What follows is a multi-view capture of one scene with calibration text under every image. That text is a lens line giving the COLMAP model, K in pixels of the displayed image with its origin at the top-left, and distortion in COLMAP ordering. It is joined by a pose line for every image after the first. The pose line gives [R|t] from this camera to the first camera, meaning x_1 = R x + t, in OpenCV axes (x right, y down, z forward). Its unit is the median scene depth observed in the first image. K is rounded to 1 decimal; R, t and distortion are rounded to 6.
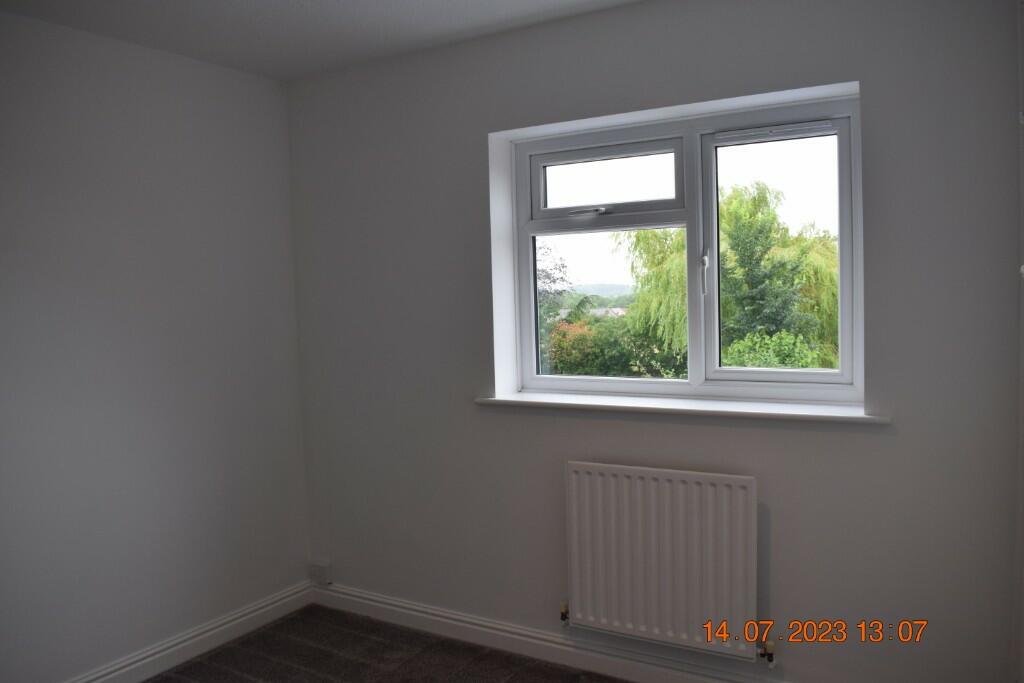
lens RADIAL K [[817.2, 0, 511.3], [0, 817.2, 333.9], [0, 0, 1]] dist [-0.065989, 0.003387]
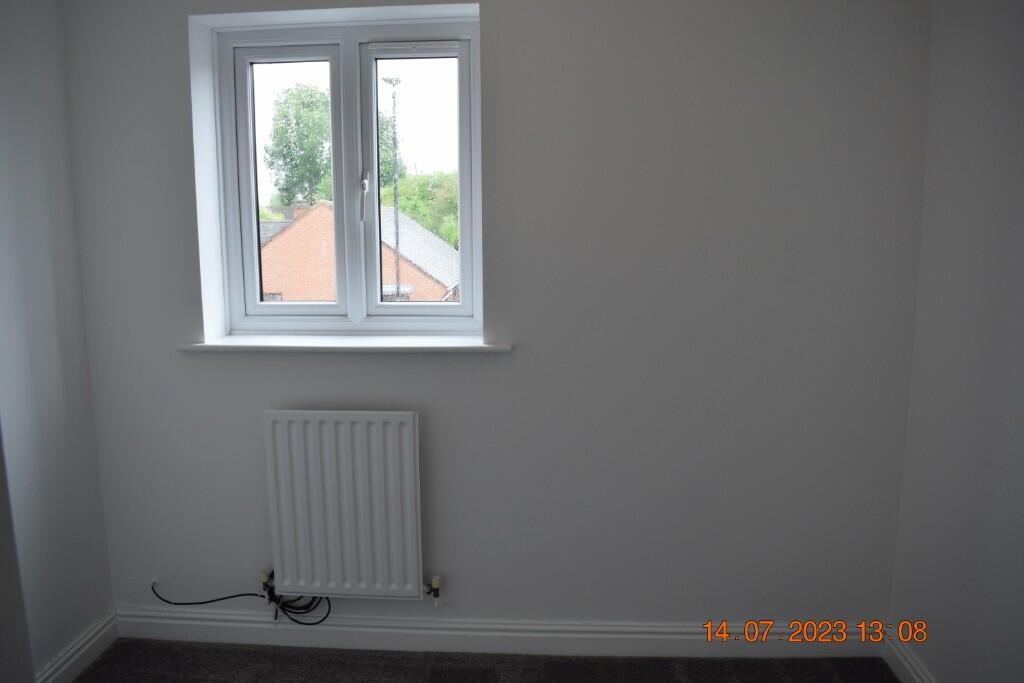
lens RADIAL K [[871.6, 0, 512.0], [0, 871.6, 341.5], [0, 0, 1]] dist [-0.022498, -0.003482]
pose [[0.901544, -0.043851, 0.430459, -0.038144], [0.005533, 0.995938, 0.089870, -0.000286], [-0.432651, -0.078640, 0.898125, 0.023825]]
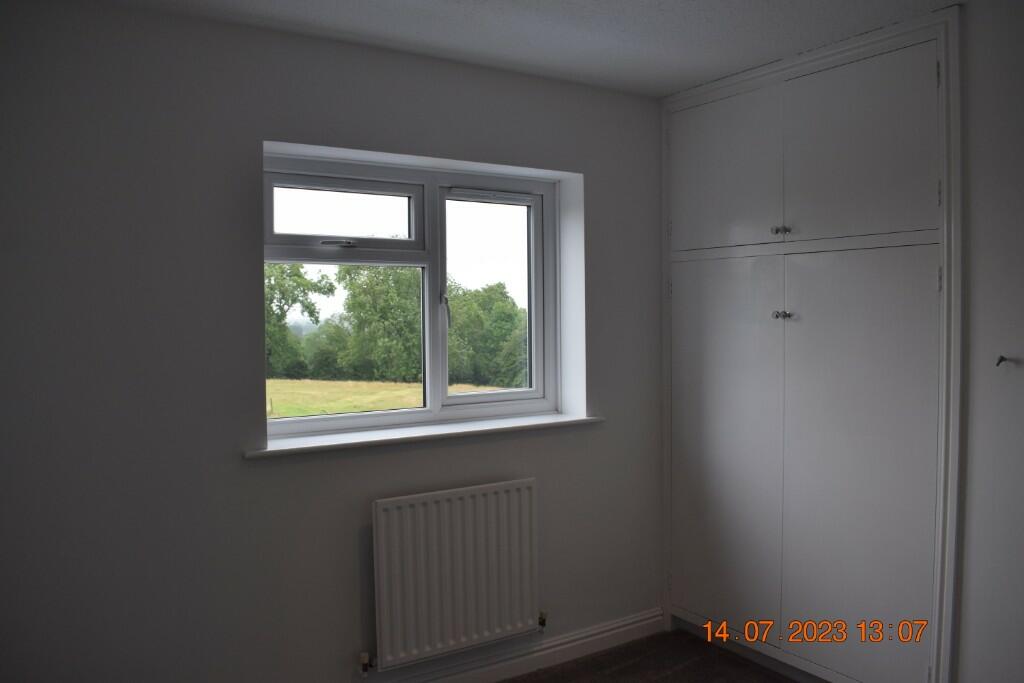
lens RADIAL K [[801.0, 0, 512.0], [0, 801.0, 341.5], [0, 0, 1]] dist [-0.098944, 0.006305]
pose [[0.437997, -0.002727, 0.898972, -0.754988], [0.047627, 0.998661, -0.020175, -0.005721], [-0.897714, 0.051652, 0.437540, 0.468918]]
